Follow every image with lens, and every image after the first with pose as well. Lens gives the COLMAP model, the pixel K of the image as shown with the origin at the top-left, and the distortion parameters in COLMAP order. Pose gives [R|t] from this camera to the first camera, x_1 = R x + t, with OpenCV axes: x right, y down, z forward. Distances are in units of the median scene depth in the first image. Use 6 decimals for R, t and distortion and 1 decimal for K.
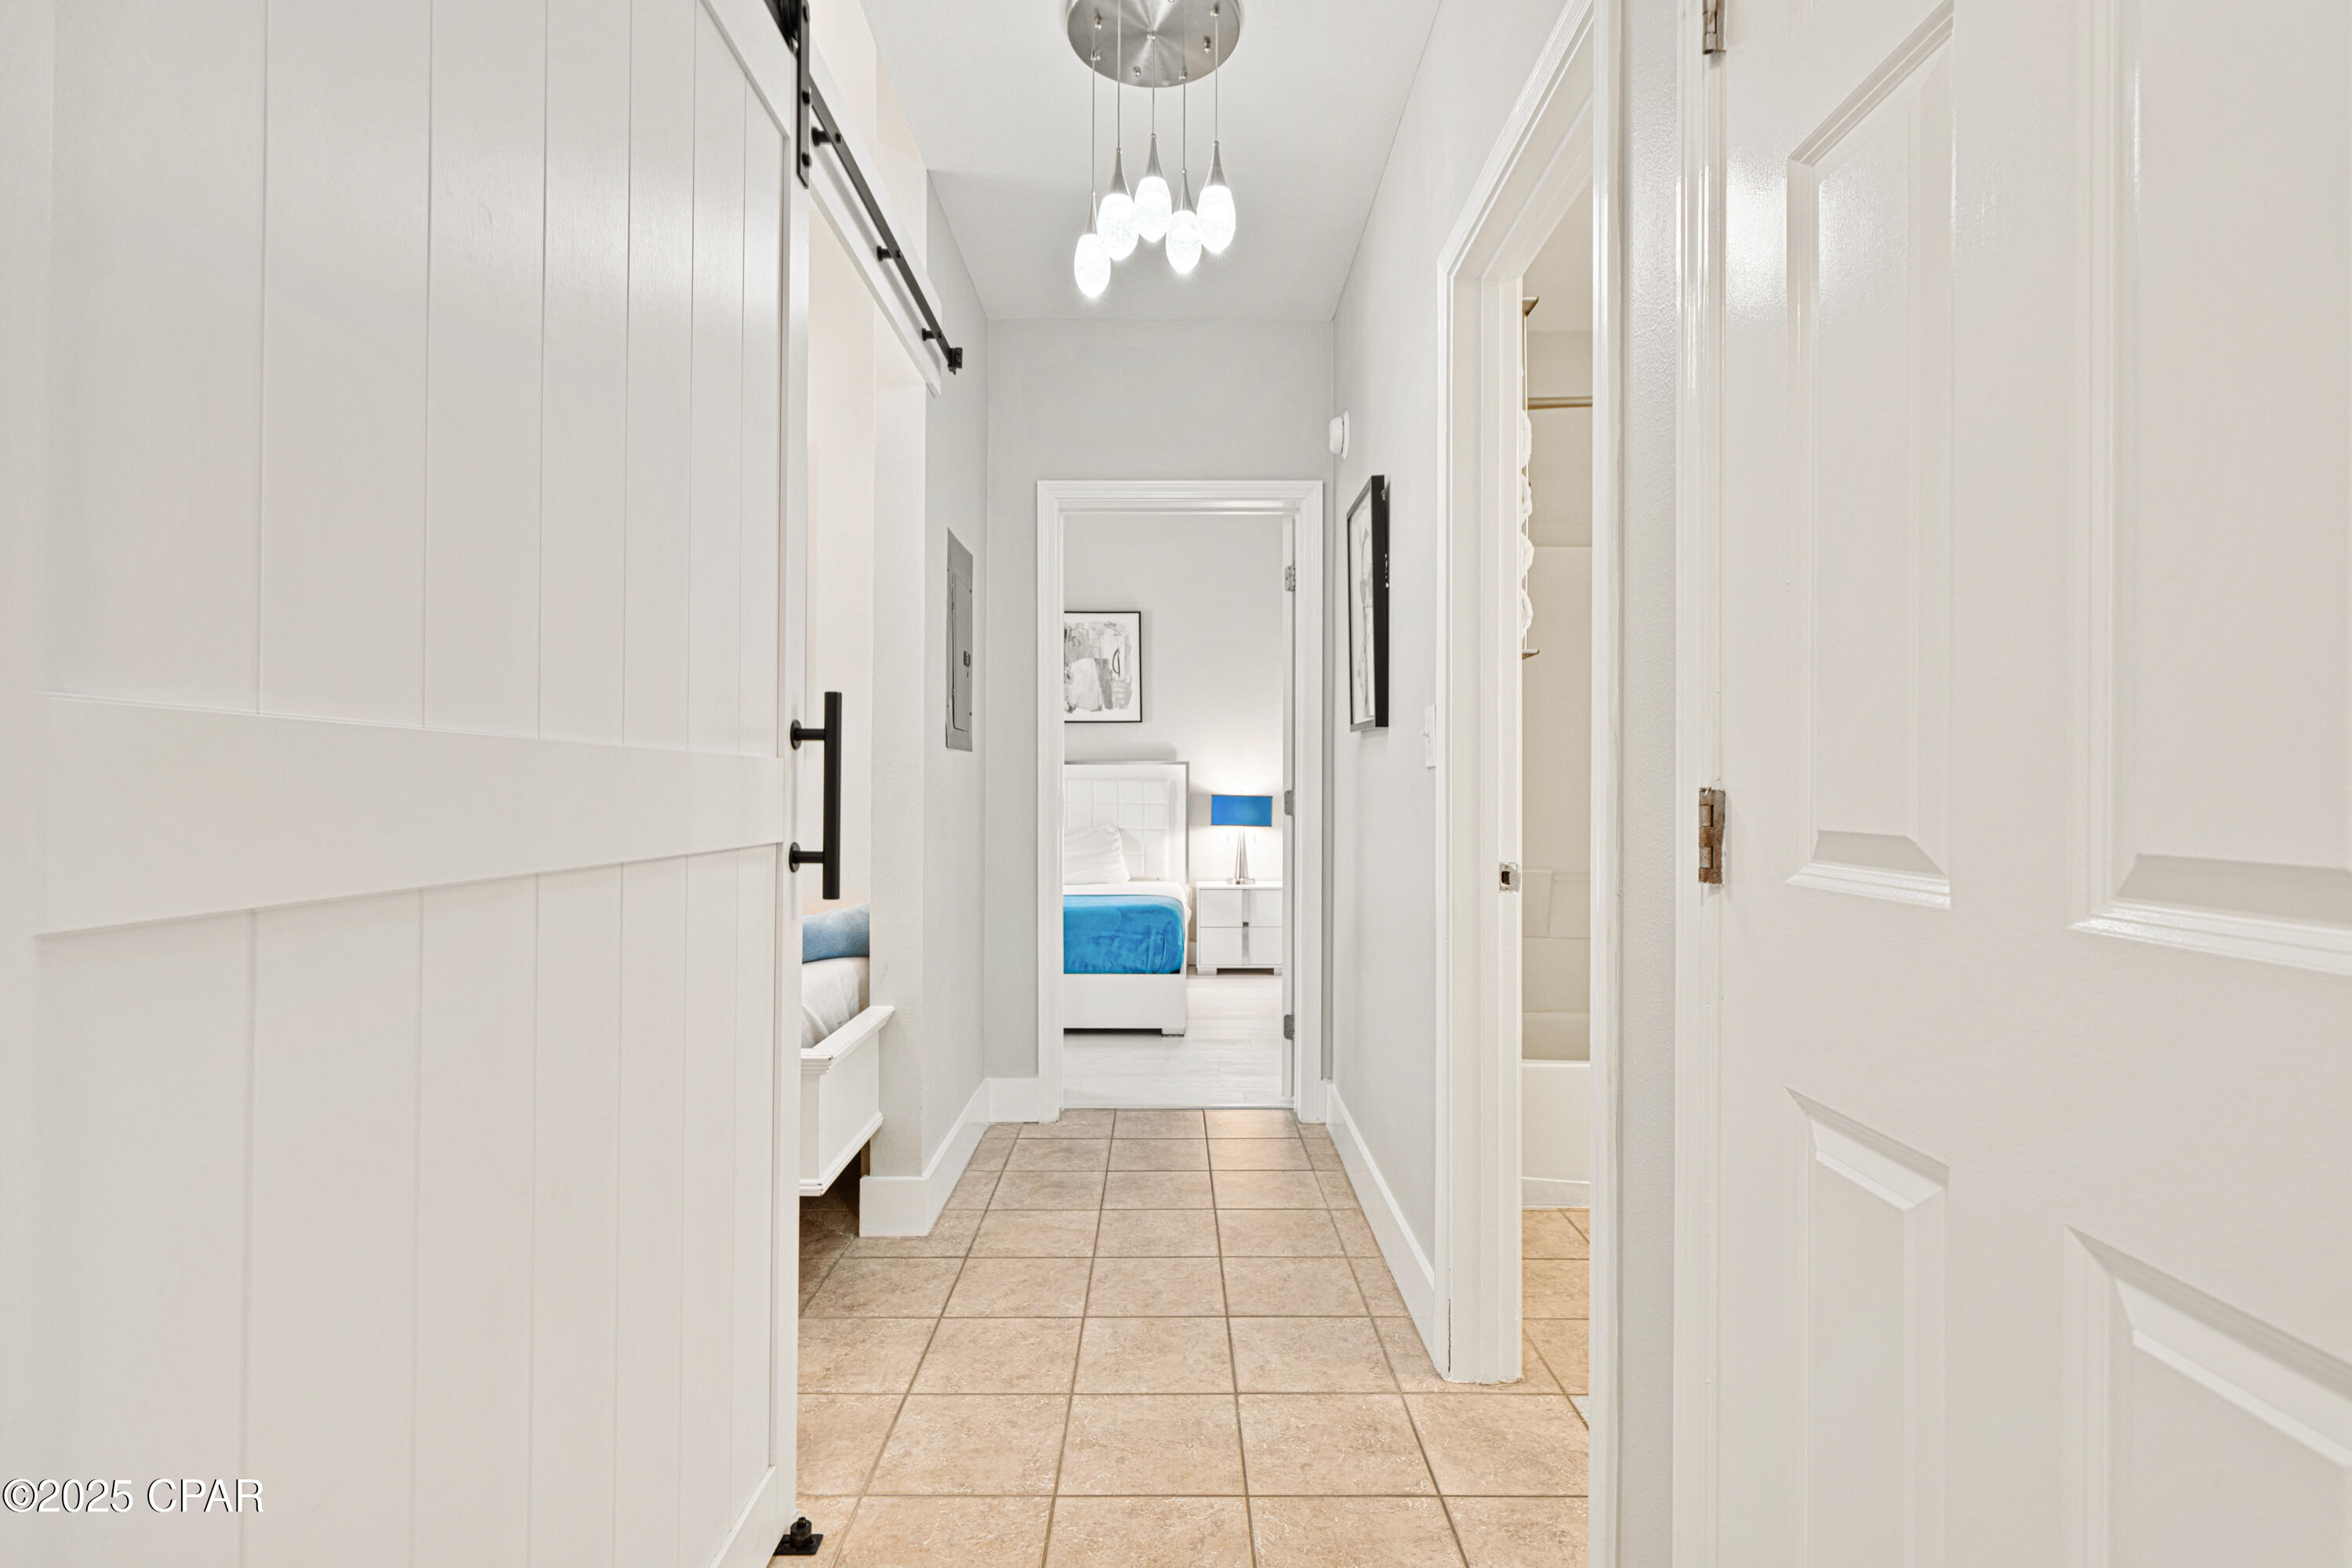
lens RADIAL K [[1053.6, 0, 1181.1], [0, 1053.6, 787.9], [0, 0, 1]] dist [-0.000392, -0.000093]
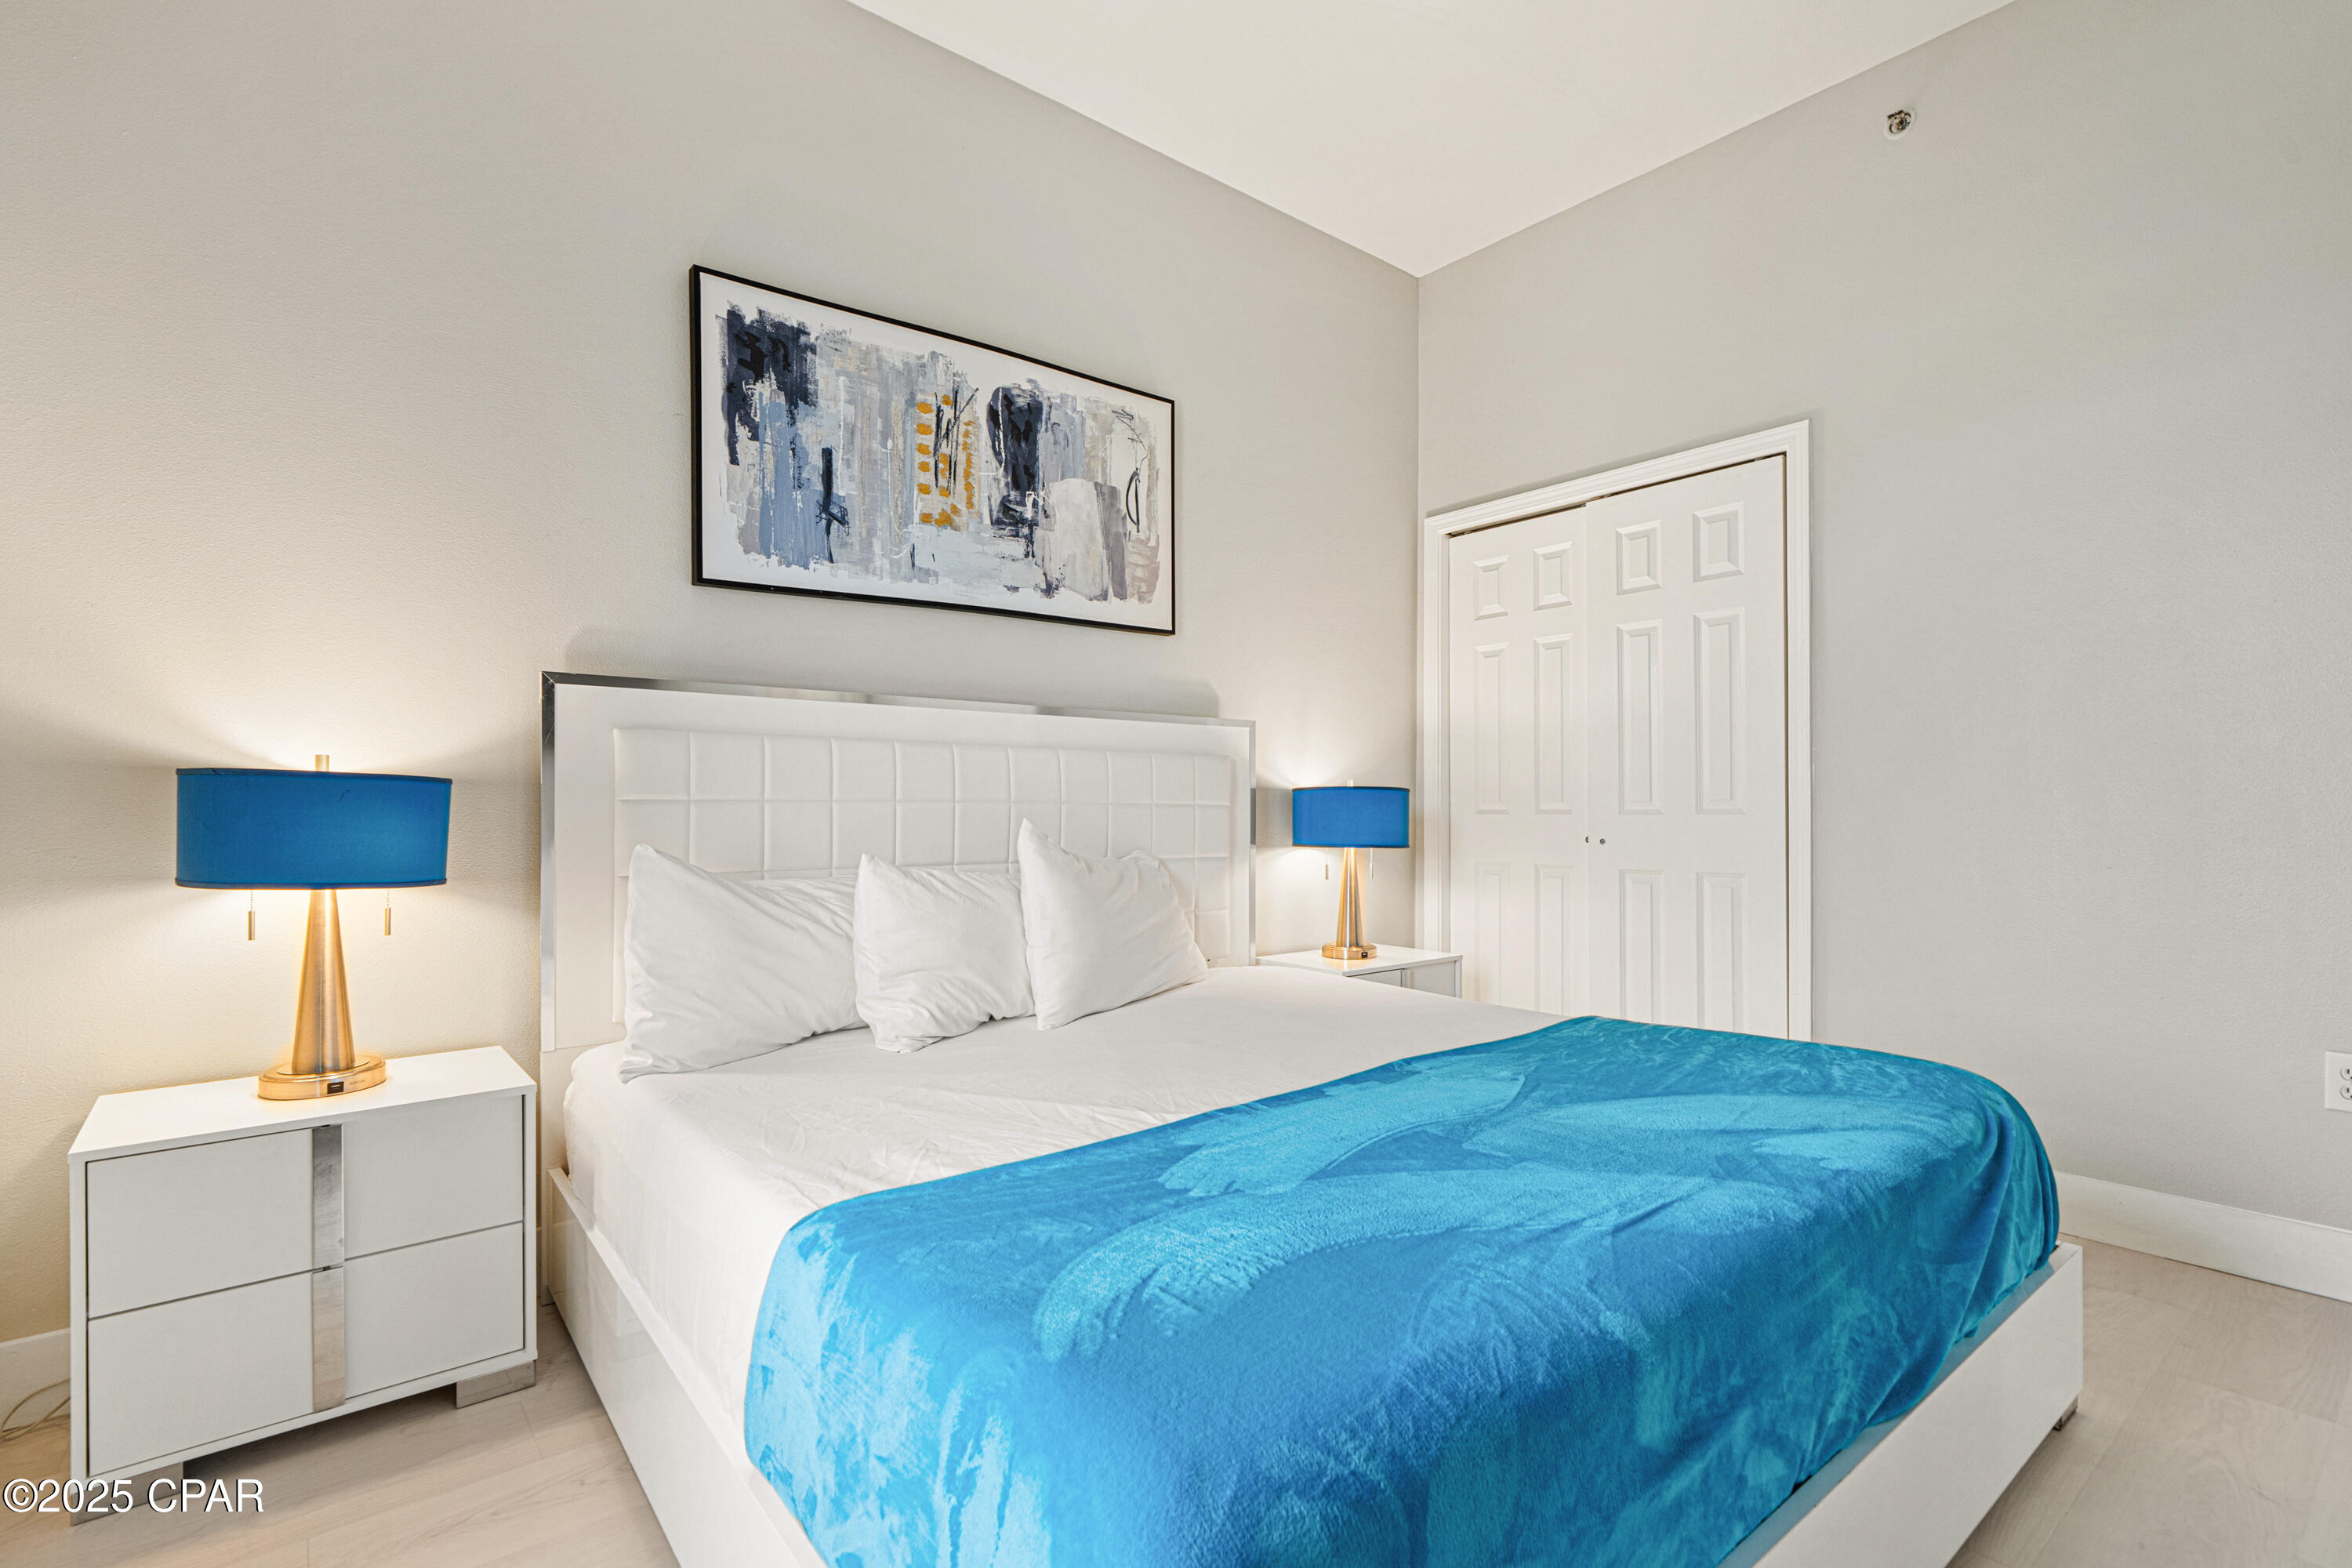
lens RADIAL K [[1053.6, 0, 1211.2], [0, 1053.6, 804.7], [0, 0, 1]] dist [-0.000392, -0.000093]
pose [[0.795718, -0.000331, 0.605667, -0.315545], [-0.006836, 0.999931, 0.009528, 0.010536], [-0.605628, -0.011722, 0.795661, 0.609703]]
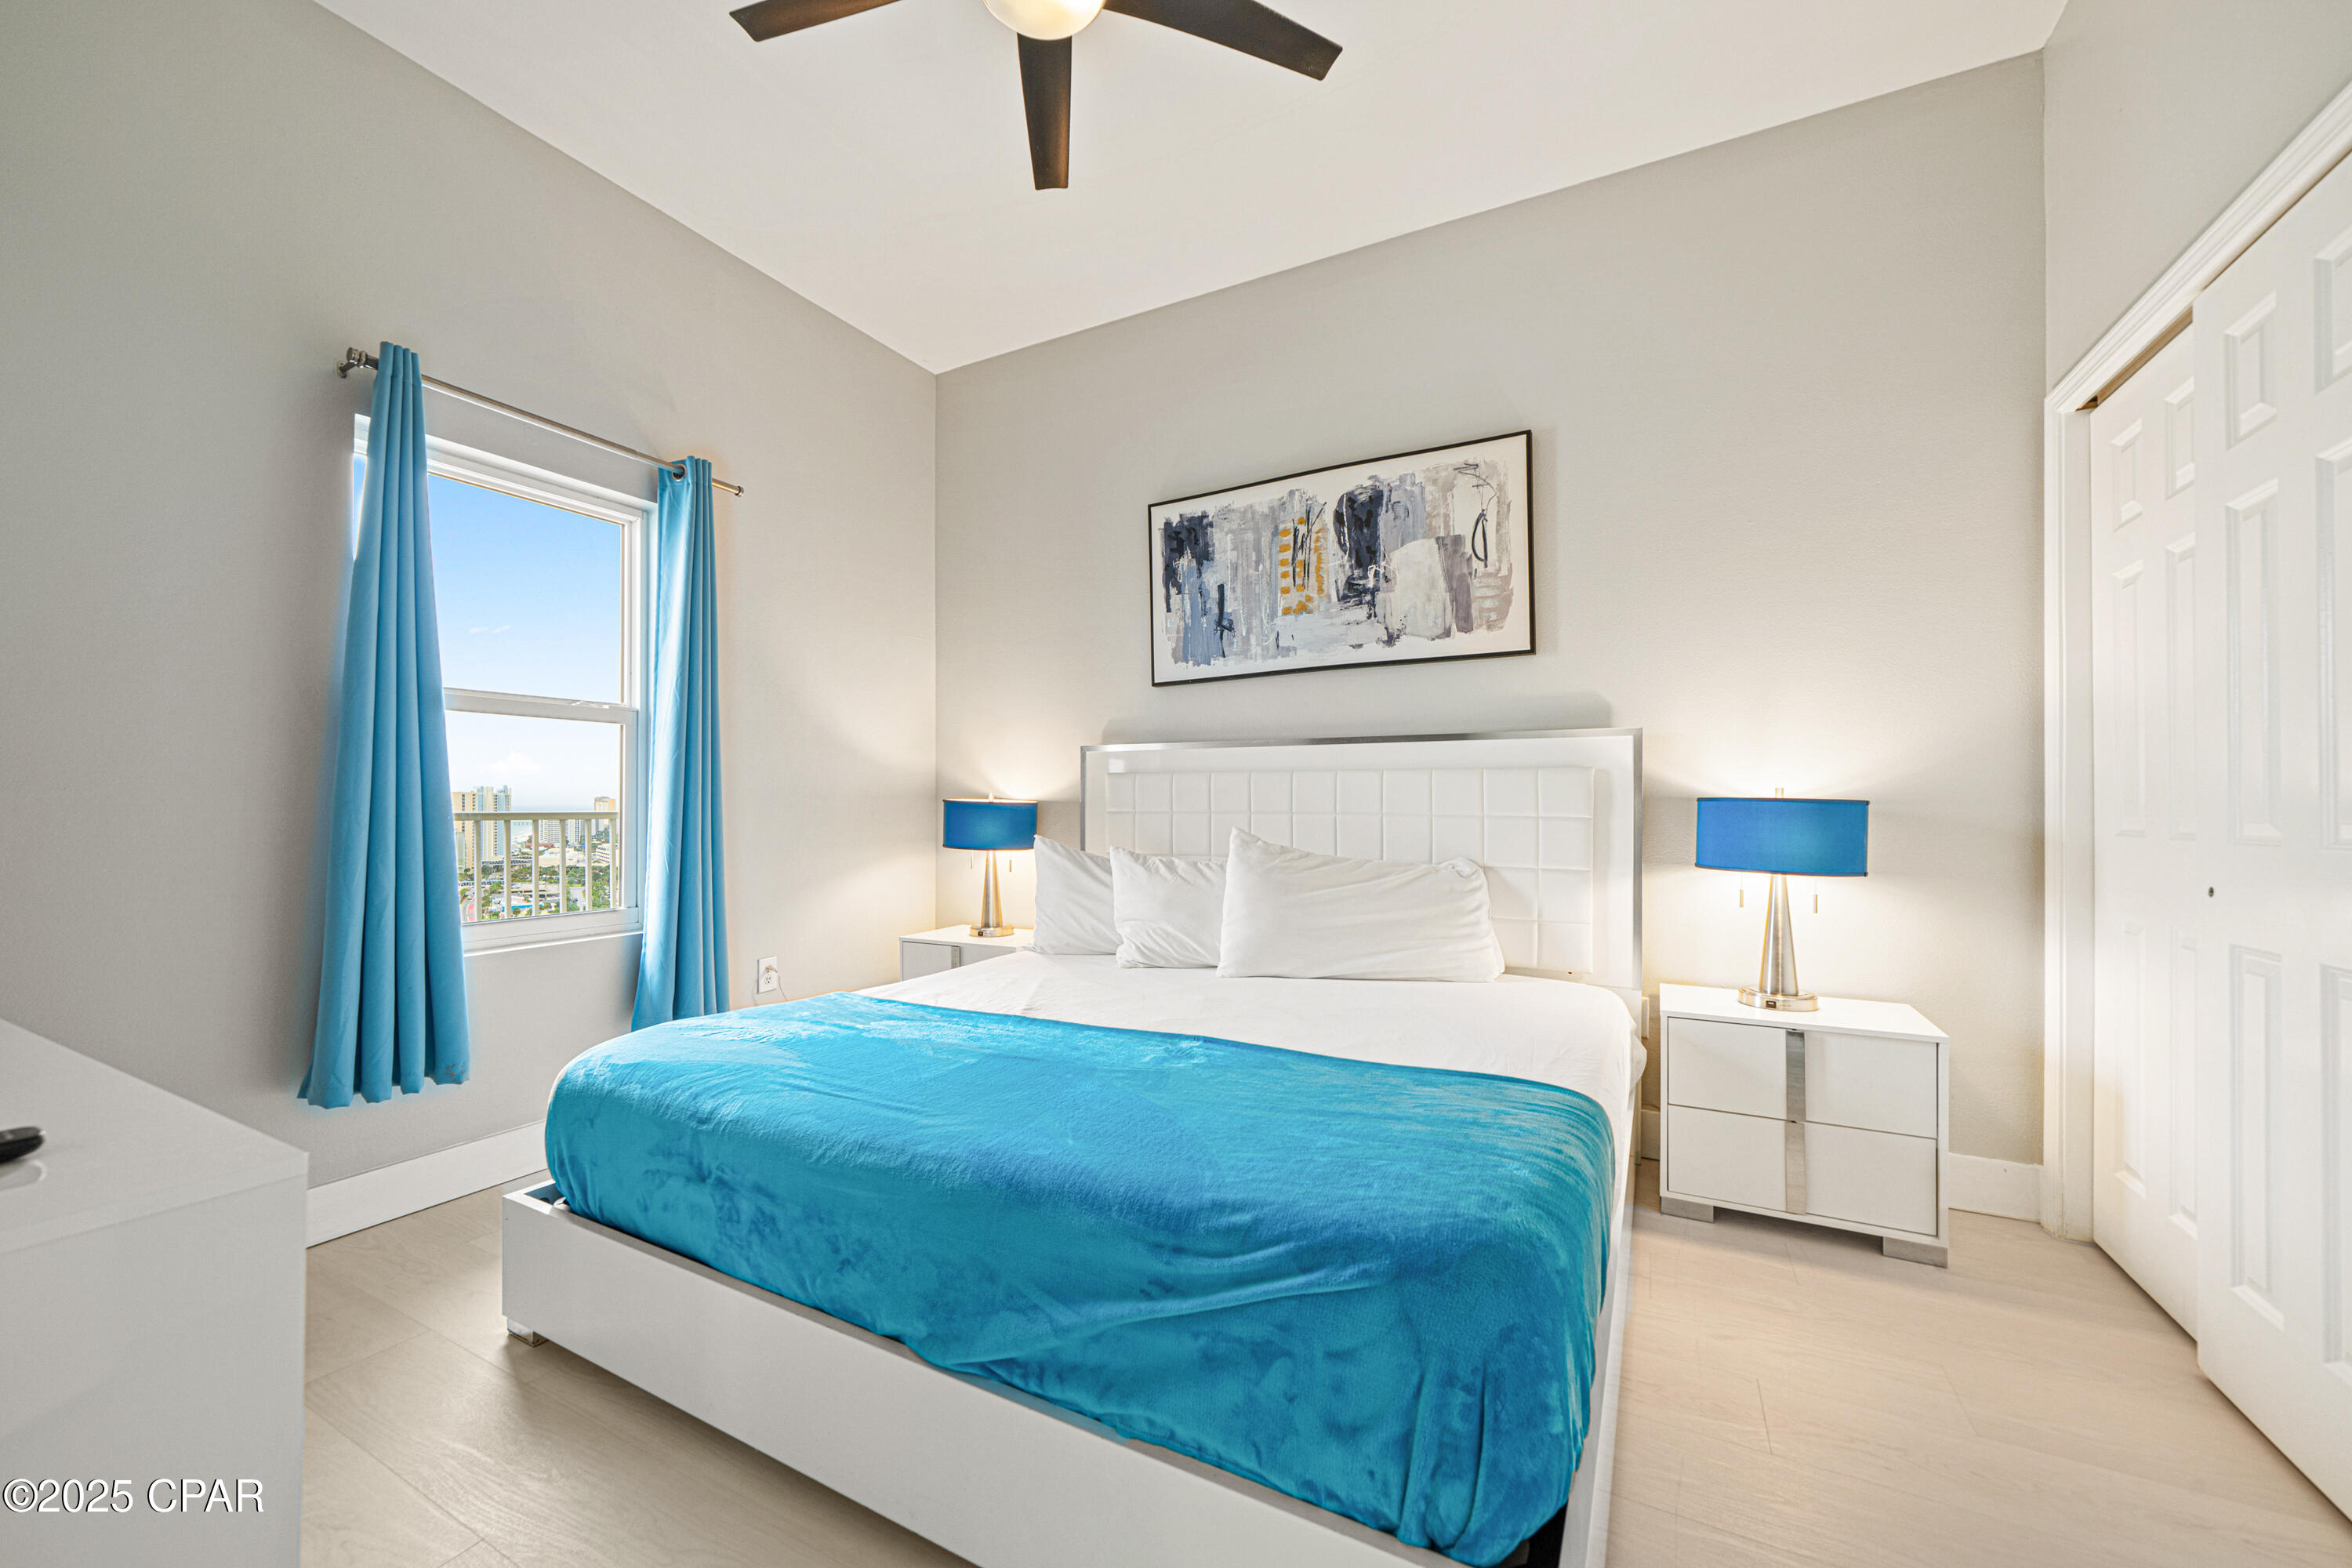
lens RADIAL K [[876.9, 0, 1165.7], [0, 876.9, 800.7], [0, 0, 1]] dist [-0.001863, -0.000152]
pose [[0.873469, -0.001235, -0.486878, 0.012211], [0.005456, 0.999959, 0.007252, 0.003708], [0.486849, -0.008991, 0.873440, 0.554293]]
